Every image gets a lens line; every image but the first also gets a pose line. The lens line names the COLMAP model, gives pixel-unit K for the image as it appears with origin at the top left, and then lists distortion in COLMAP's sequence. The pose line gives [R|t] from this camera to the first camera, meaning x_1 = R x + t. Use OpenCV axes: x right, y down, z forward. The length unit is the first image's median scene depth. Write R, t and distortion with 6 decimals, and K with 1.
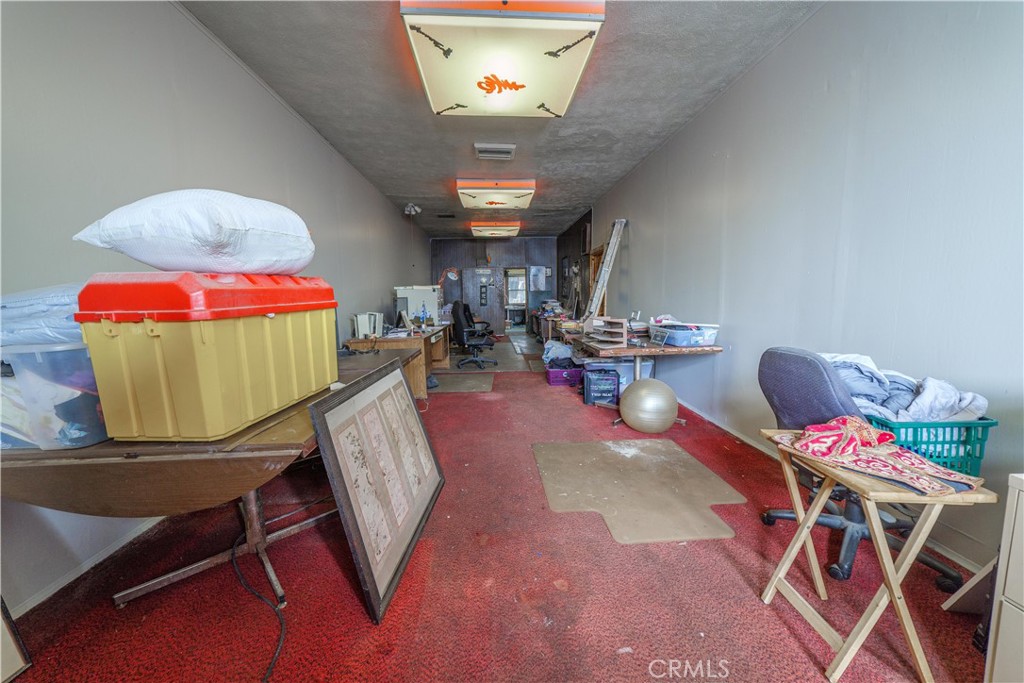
lens RADIAL K [[391.8, 0, 510.3], [0, 391.8, 342.4], [0, 0, 1]] dist [0.002343, 0.001146]
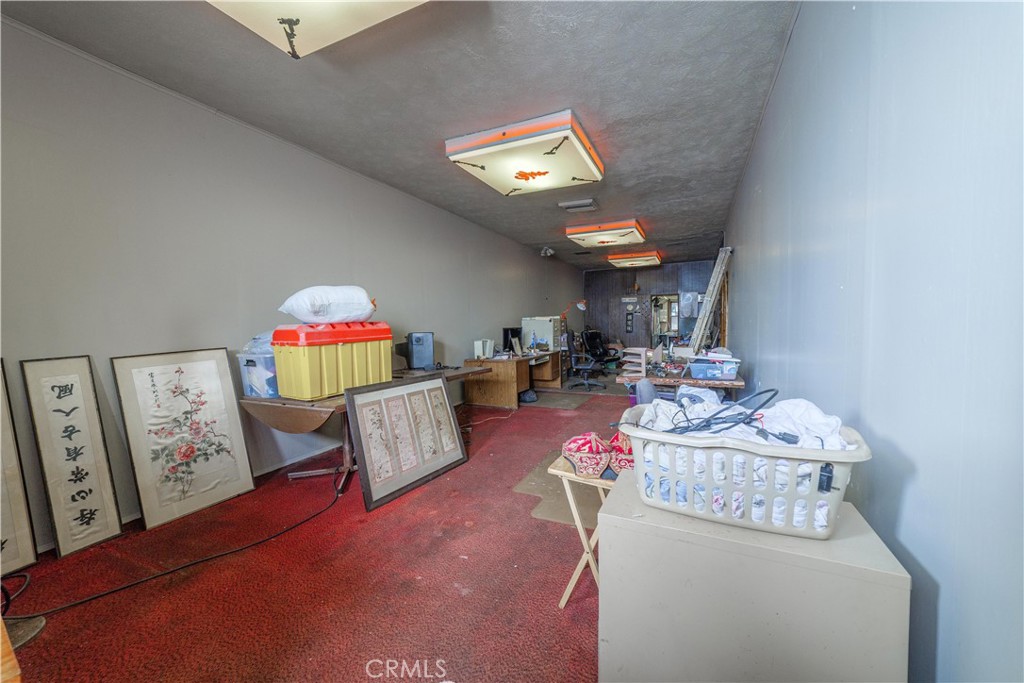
lens RADIAL K [[391.8, 0, 509.8], [0, 391.8, 342.3], [0, 0, 1]] dist [0.002343, 0.001146]
pose [[0.876625, 0.022121, -0.480665, 0.494687], [-0.051282, 0.997548, -0.047619, -0.011275], [0.478433, 0.066394, 0.875610, -0.153799]]
